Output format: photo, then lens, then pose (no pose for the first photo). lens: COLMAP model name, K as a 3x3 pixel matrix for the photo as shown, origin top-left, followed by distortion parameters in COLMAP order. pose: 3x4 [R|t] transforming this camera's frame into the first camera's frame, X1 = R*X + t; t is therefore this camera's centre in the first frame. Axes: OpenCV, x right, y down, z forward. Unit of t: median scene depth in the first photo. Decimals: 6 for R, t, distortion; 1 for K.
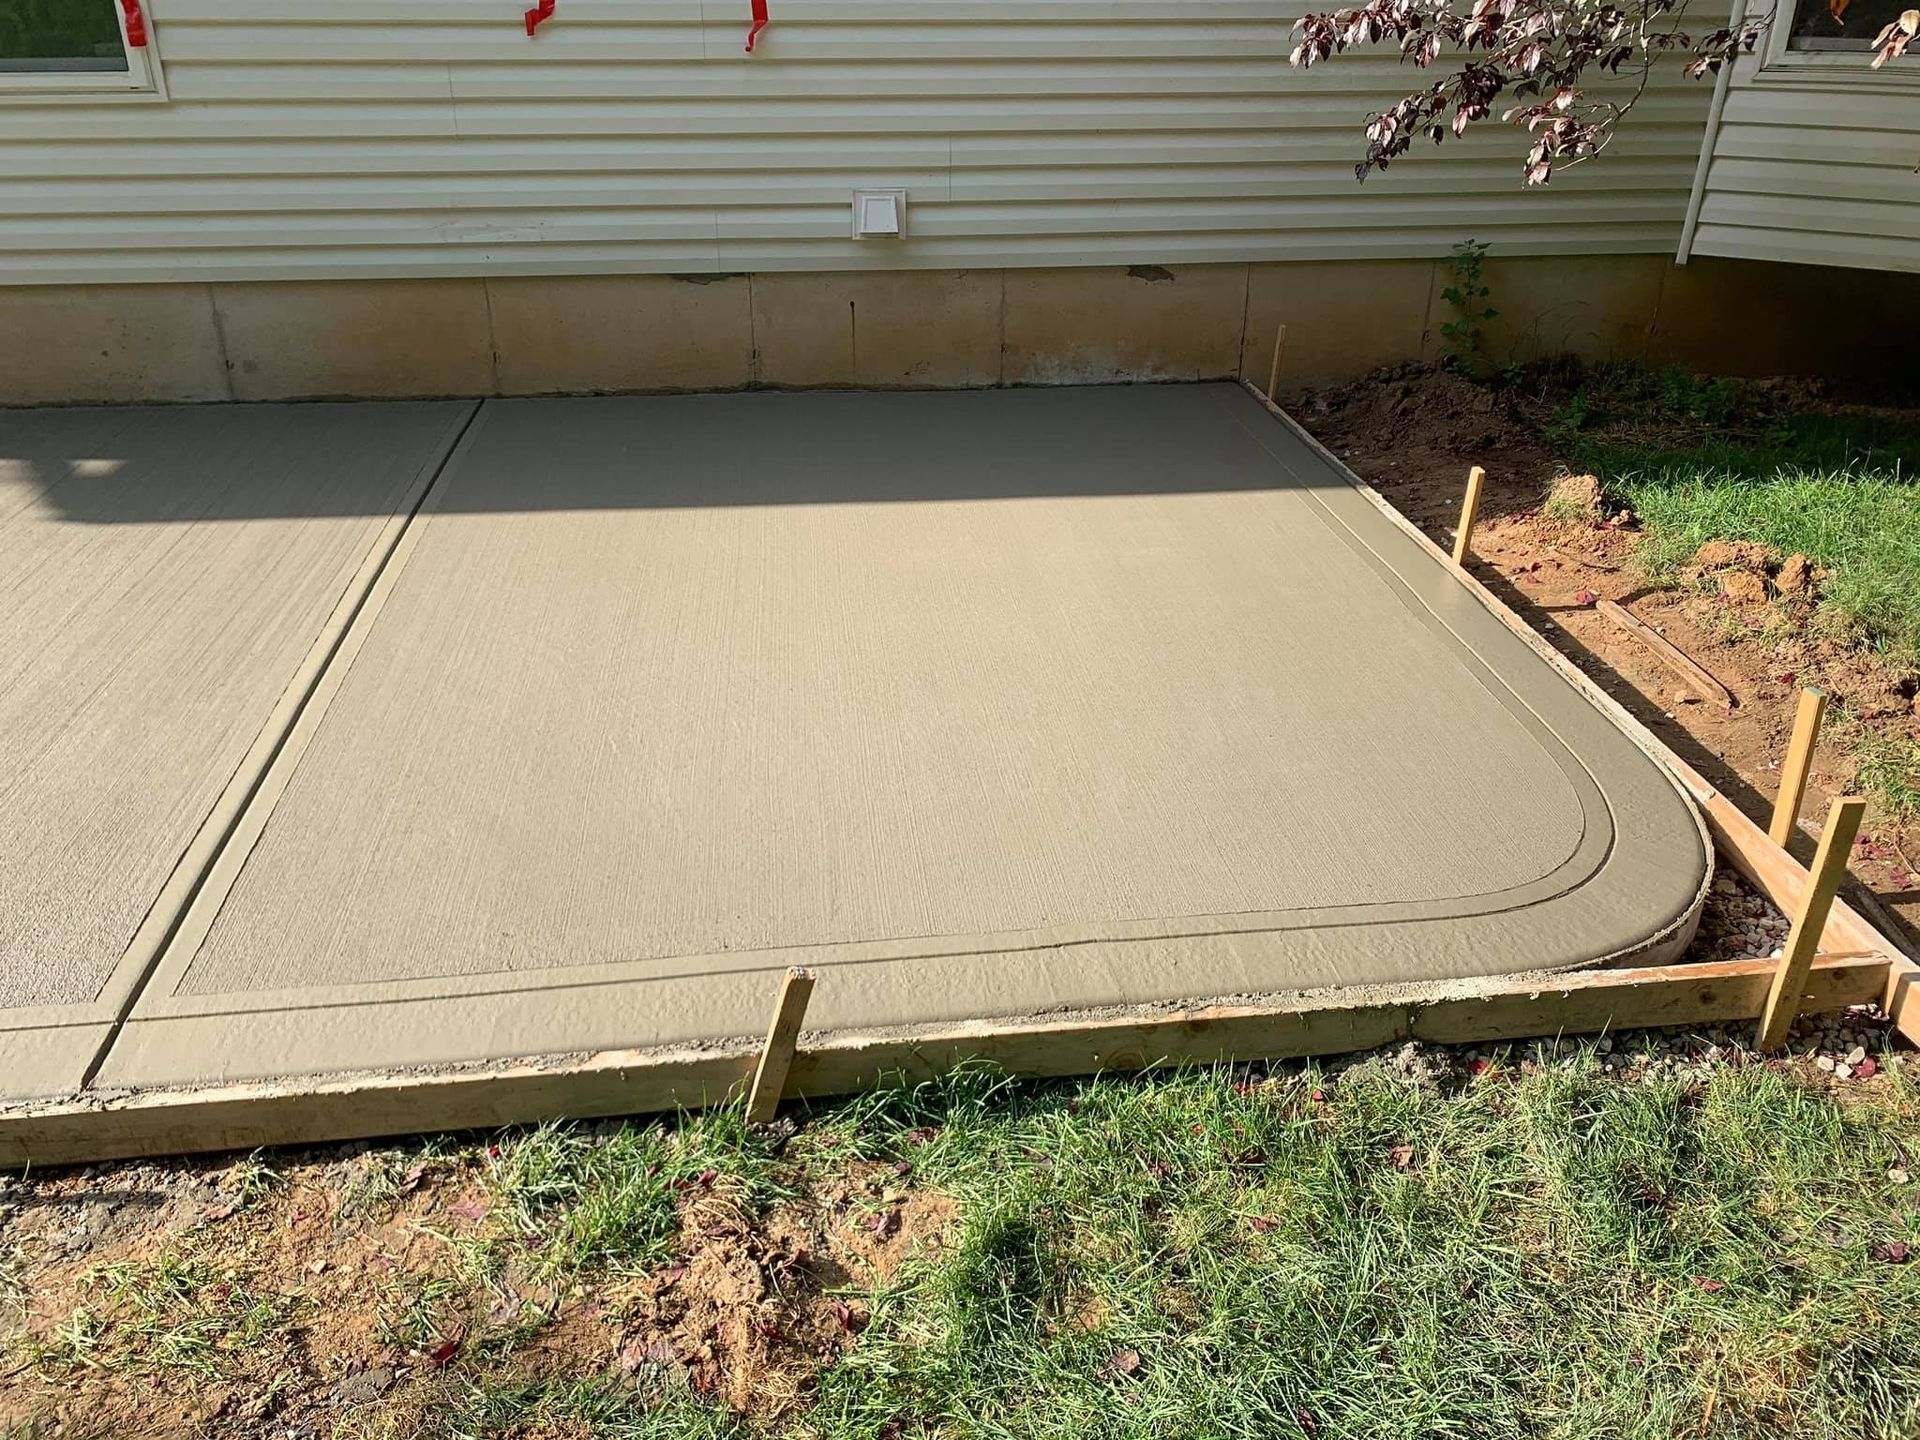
lens RADIAL K [[1444.3, 0, 960.0], [0, 1444.3, 720.0], [0, 0, 1]] dist [0.013113, -0.008020]
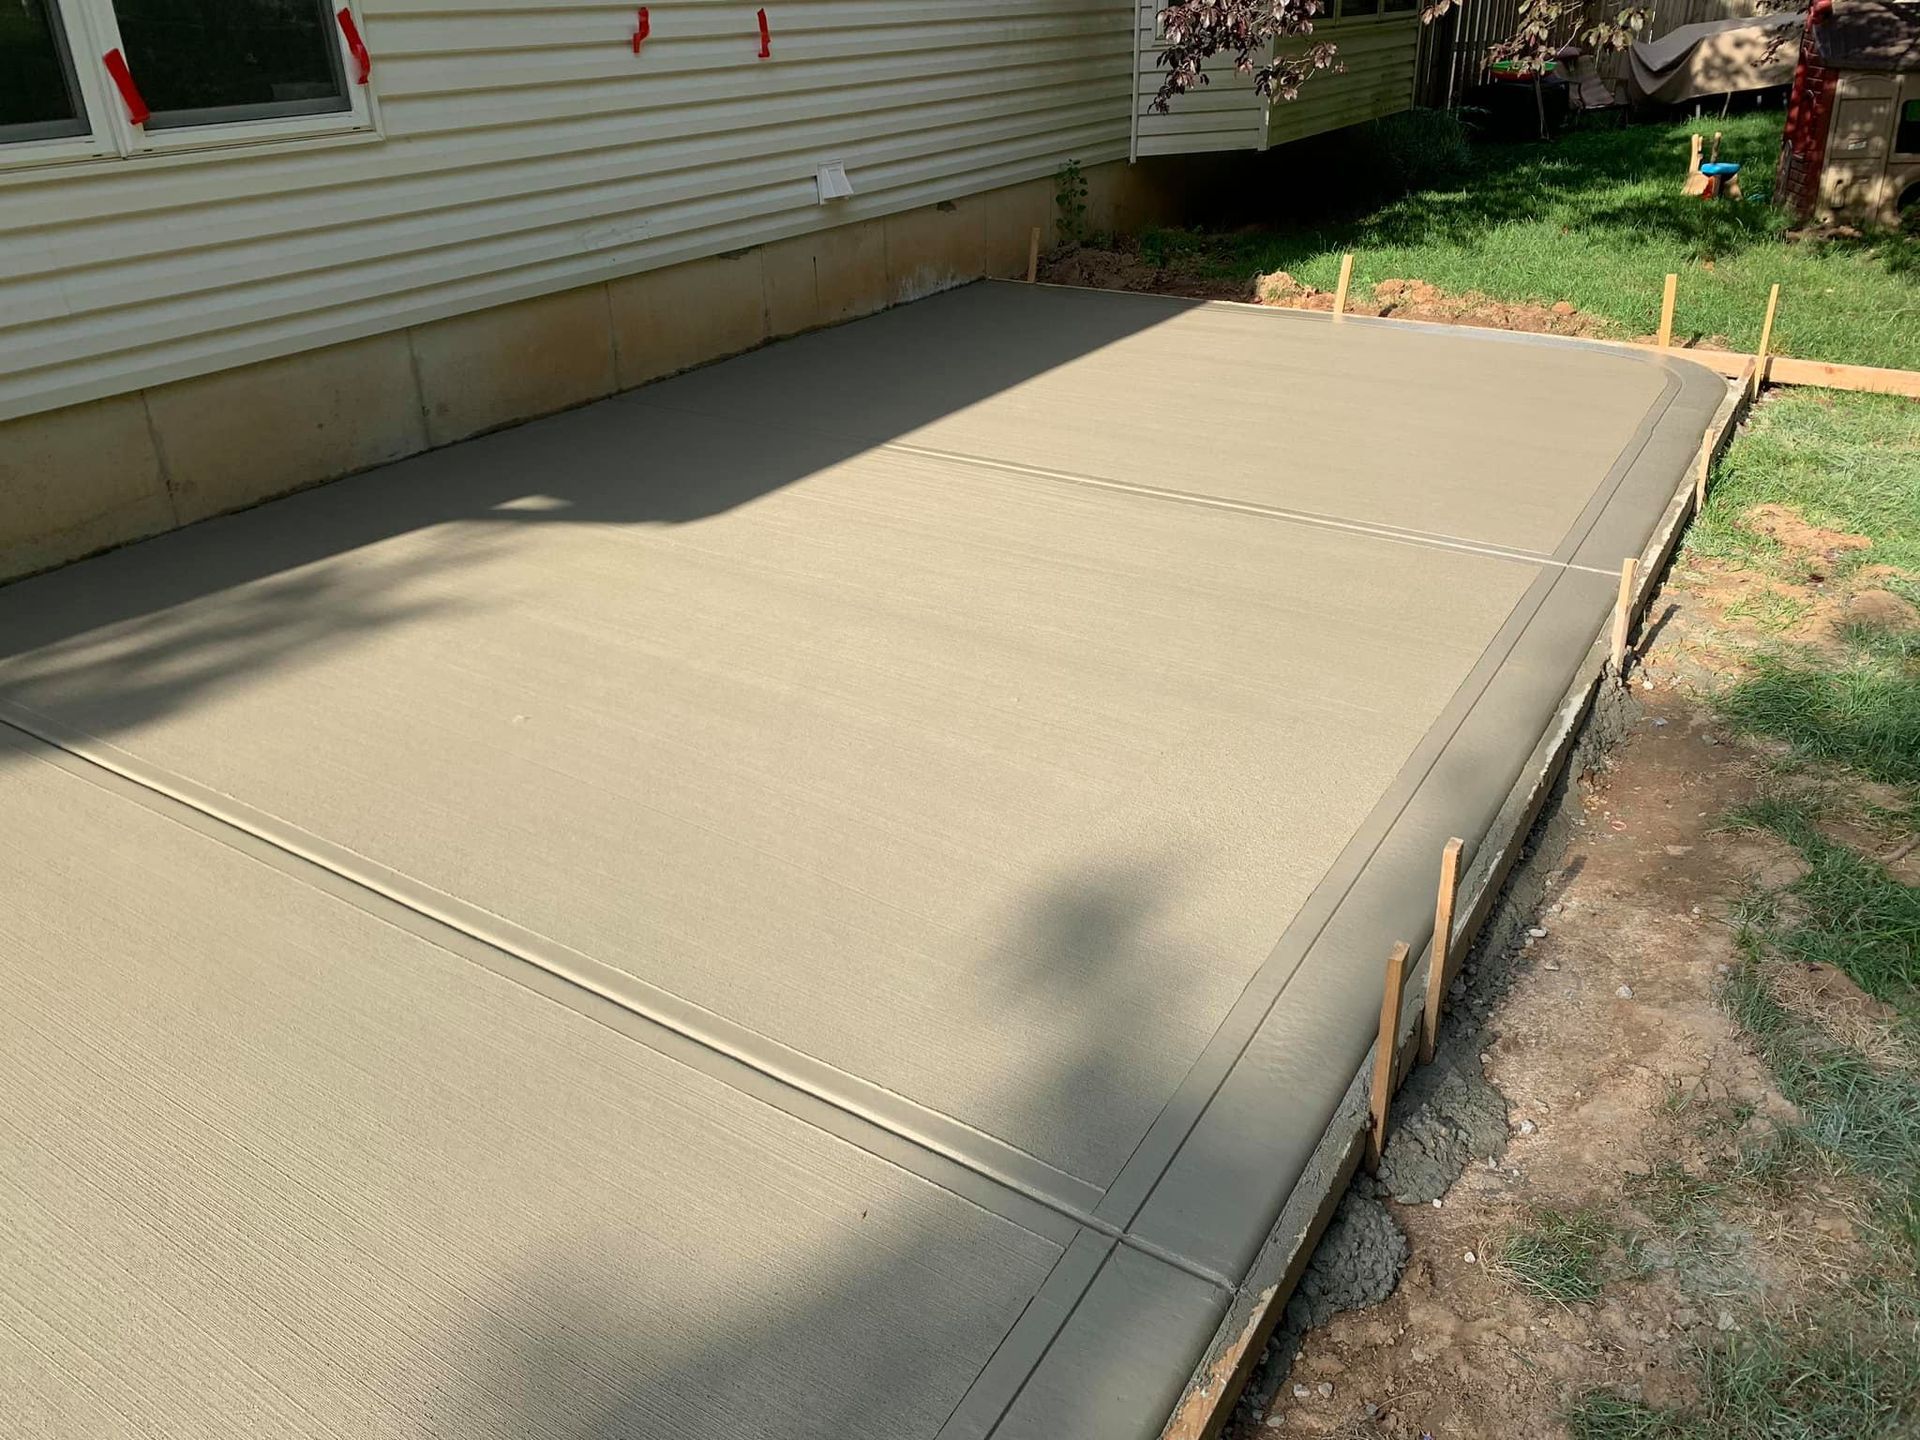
lens RADIAL K [[1444.3, 0, 960.0], [0, 1444.3, 720.0], [0, 0, 1]] dist [0.013113, -0.008020]
pose [[0.623220, -0.368387, 0.689846, -1.003662], [0.374268, 0.915024, 0.150515, -0.069032], [-0.686674, 0.164383, 0.708137, 0.110345]]
